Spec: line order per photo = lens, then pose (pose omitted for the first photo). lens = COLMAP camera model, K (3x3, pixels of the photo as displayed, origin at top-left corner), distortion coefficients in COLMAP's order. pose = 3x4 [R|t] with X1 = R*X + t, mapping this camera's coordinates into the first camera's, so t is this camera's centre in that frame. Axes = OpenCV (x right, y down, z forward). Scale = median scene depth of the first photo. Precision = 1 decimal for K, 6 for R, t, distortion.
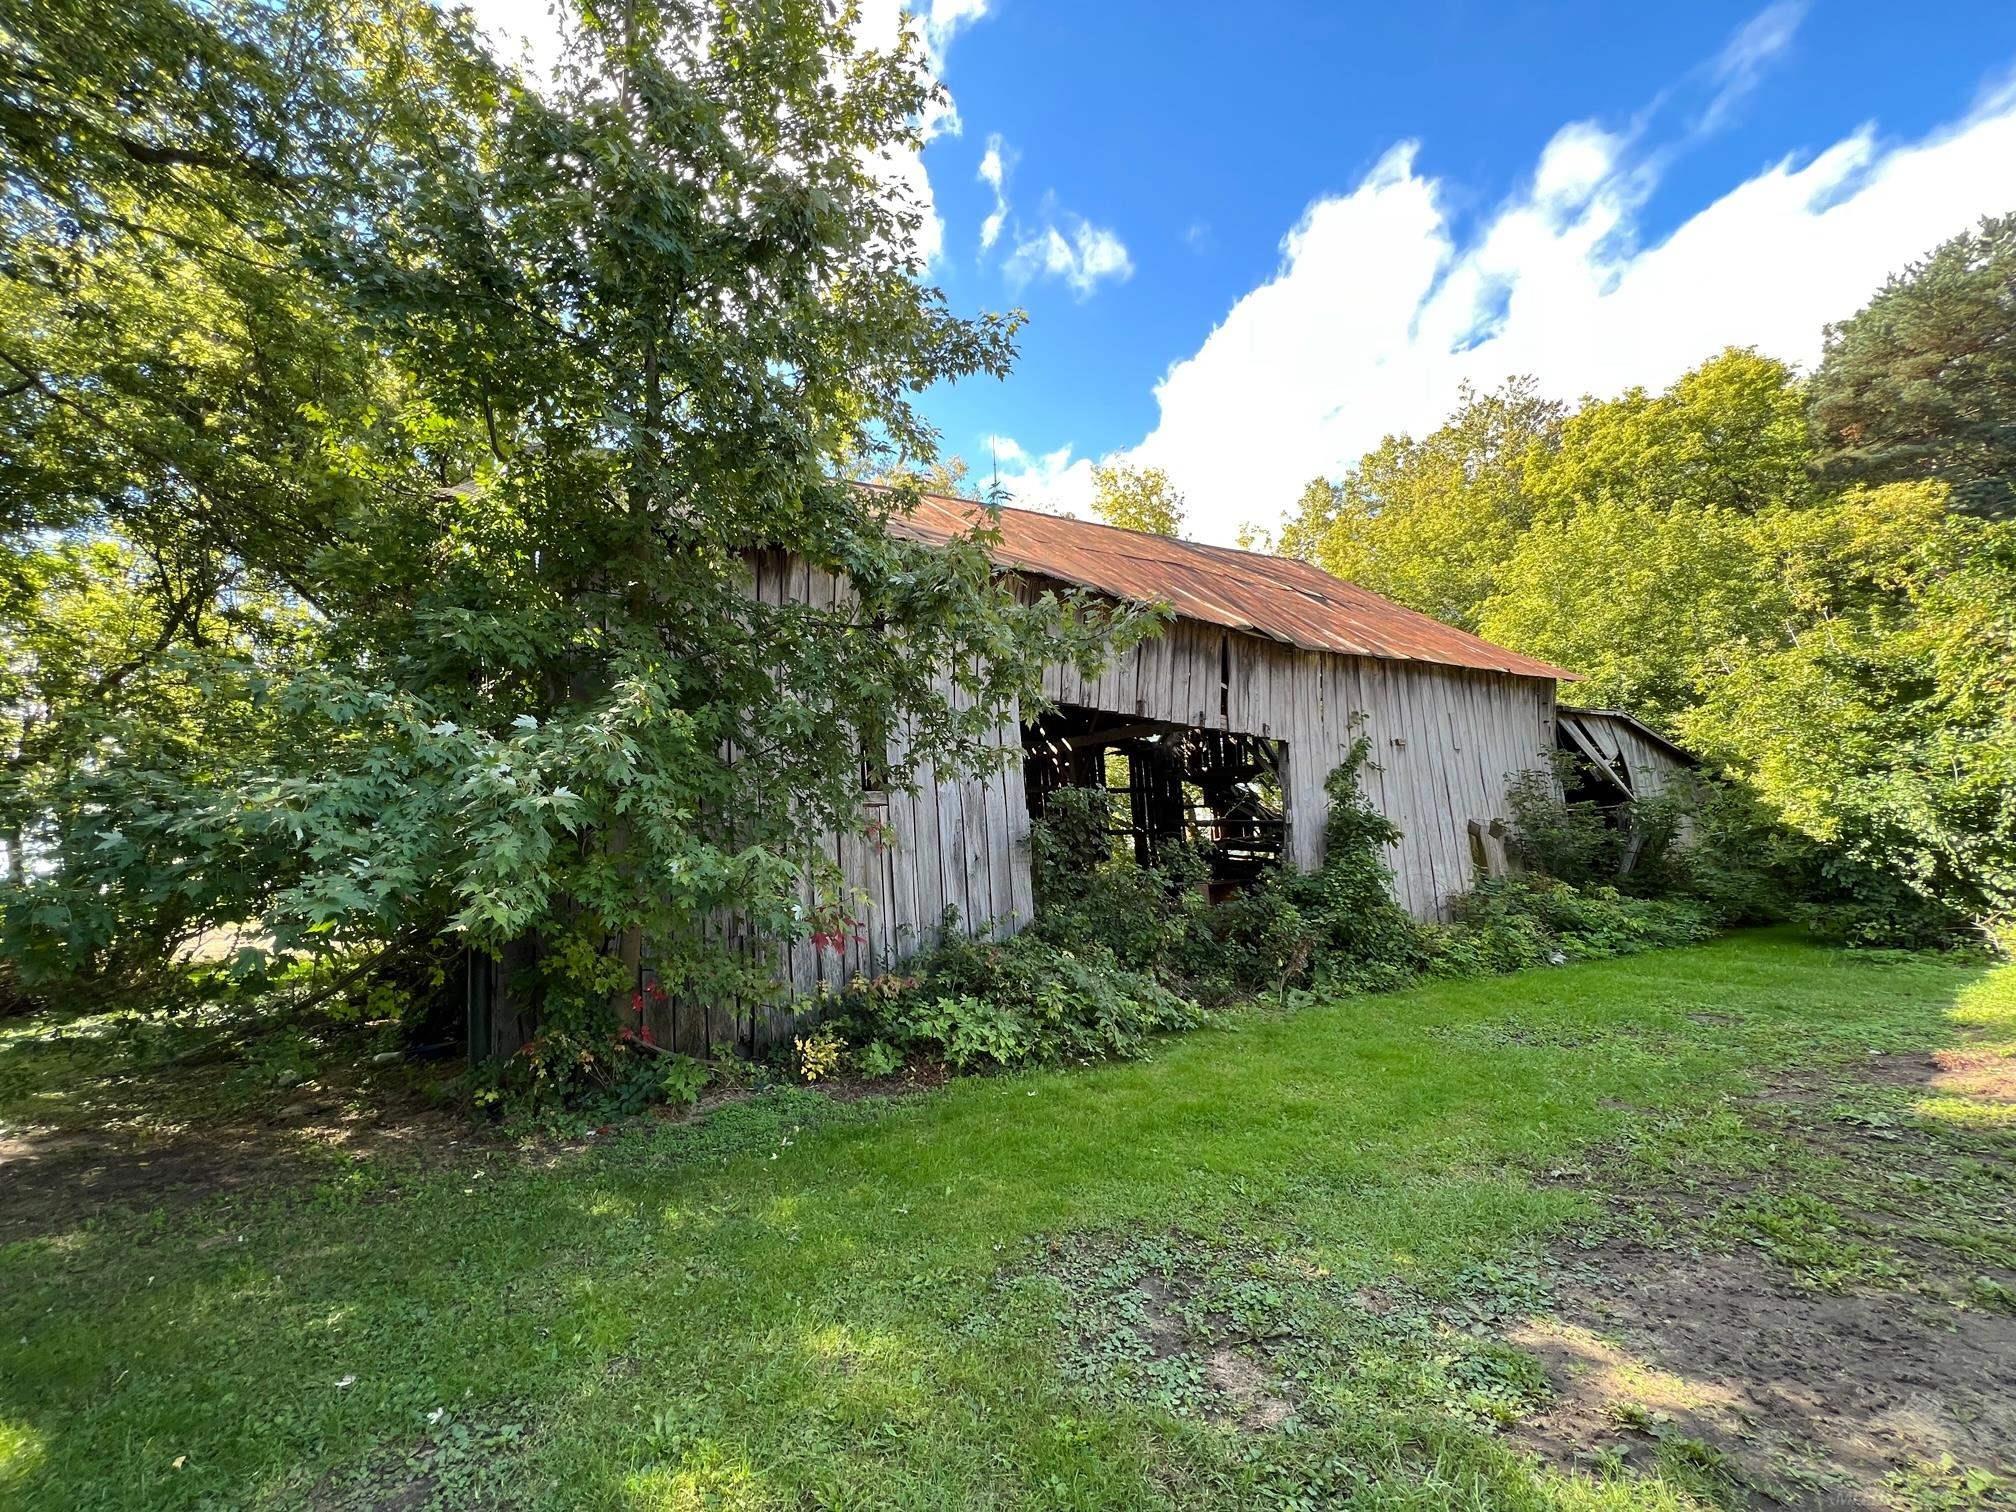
lens RADIAL K [[806.3, 0, 1008.0], [0, 806.3, 756.0], [0, 0, 1]] dist [-0.001440, -0.000773]
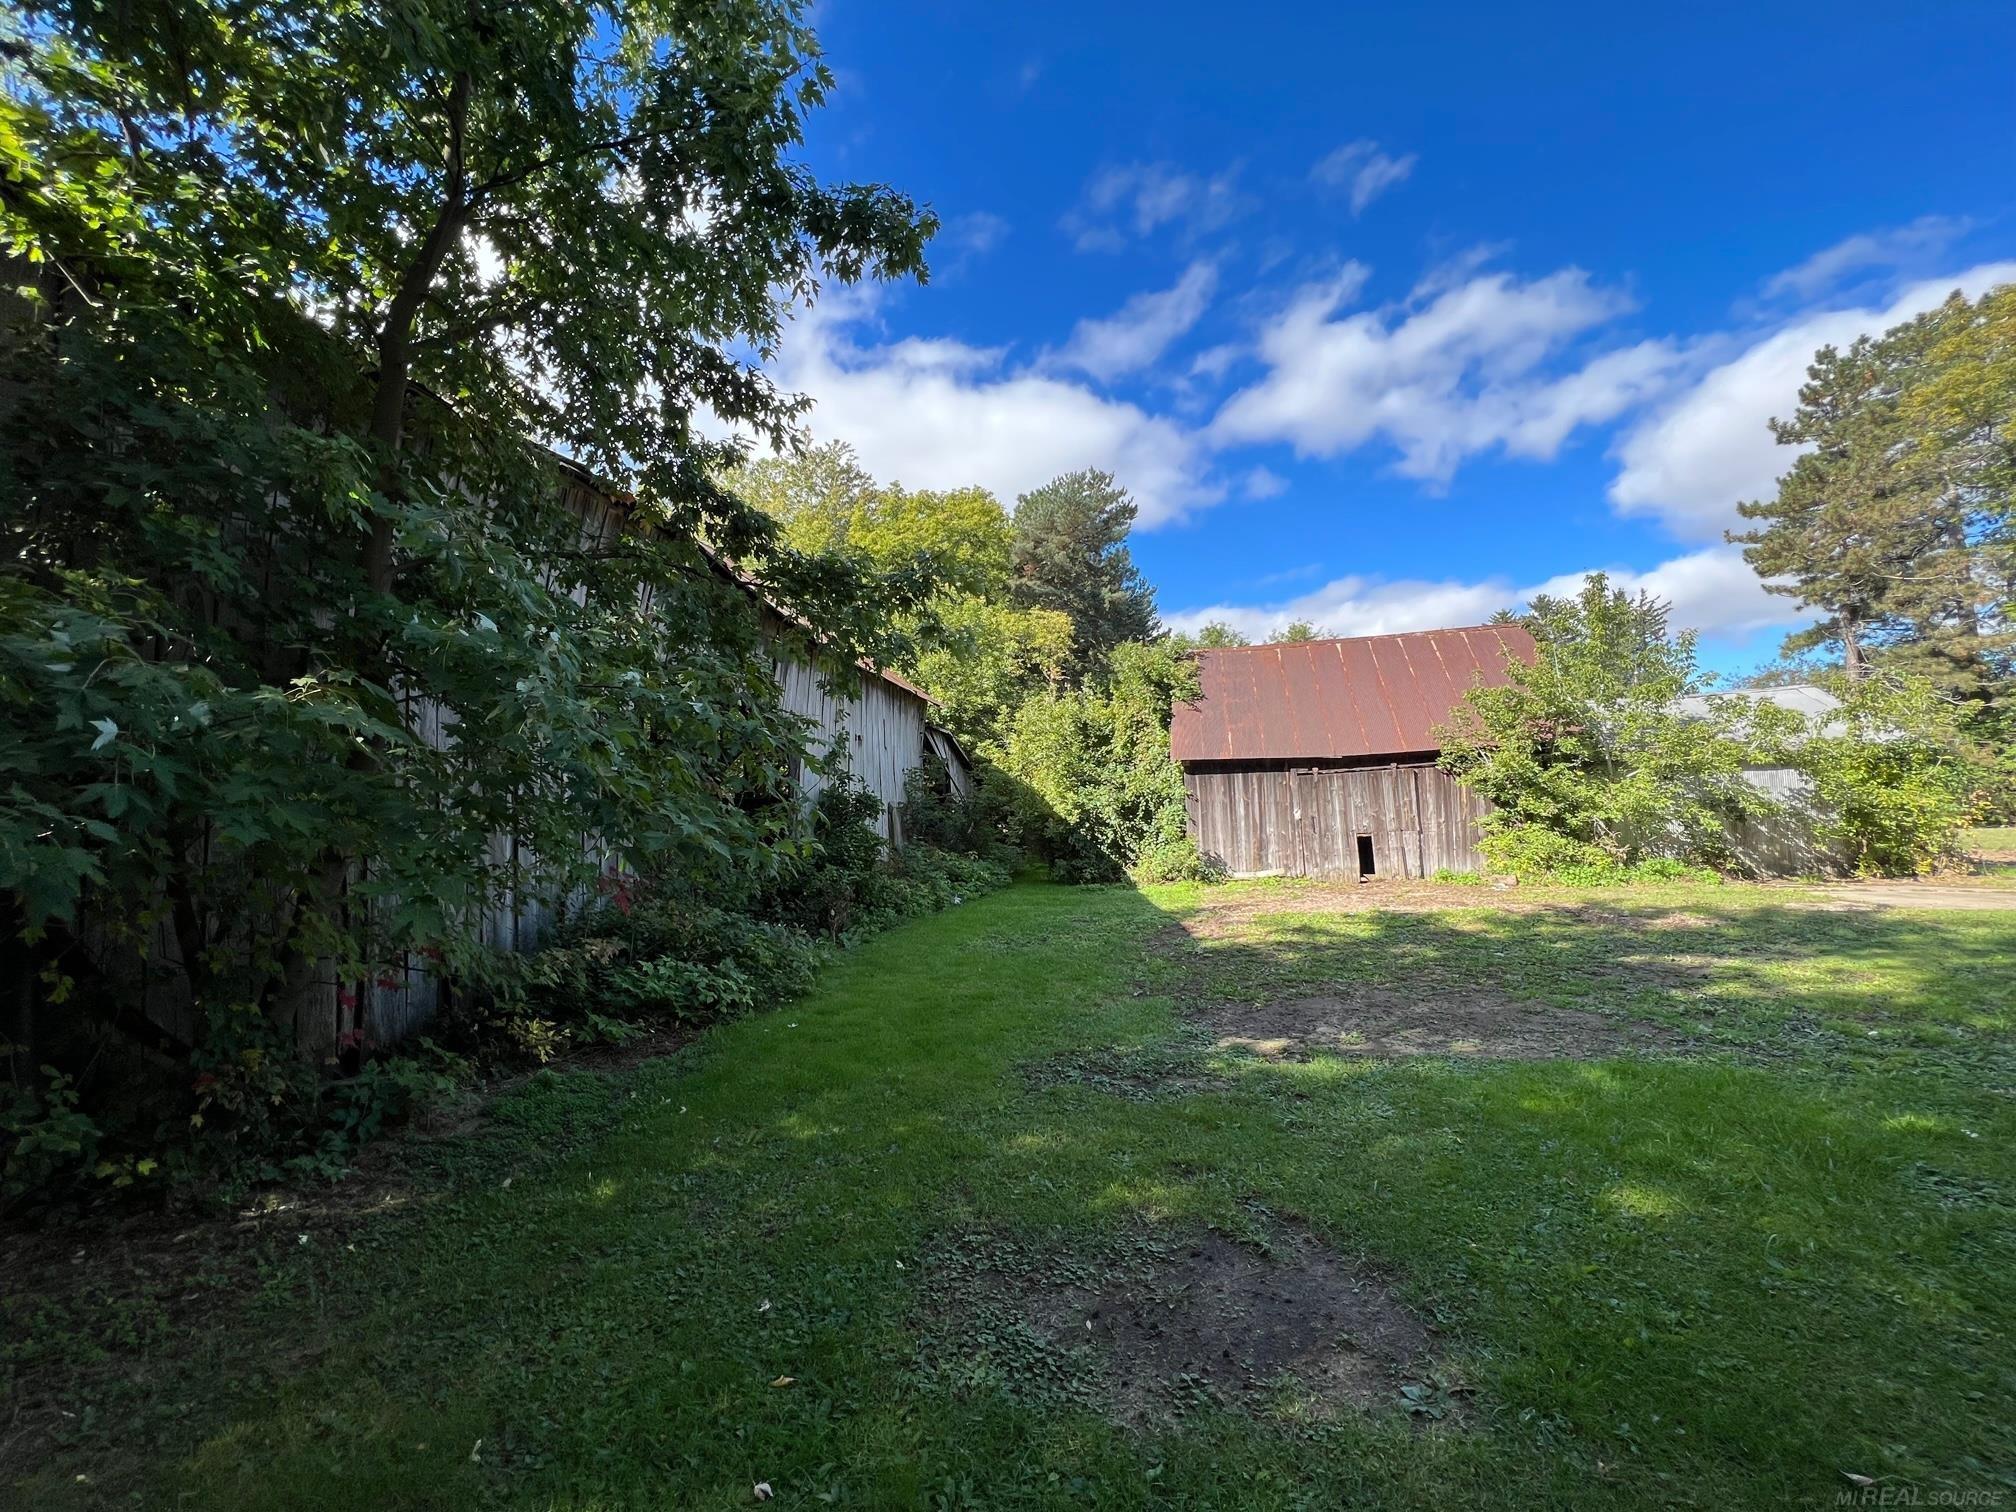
lens RADIAL K [[806.3, 0, 1008.0], [0, 806.3, 756.0], [0, 0, 1]] dist [-0.001440, -0.000773]
pose [[0.611633, 0.086910, 0.786353, -0.388199], [-0.105864, 0.994000, -0.027518, 0.023195], [-0.784026, -0.066416, 0.617164, 0.050353]]
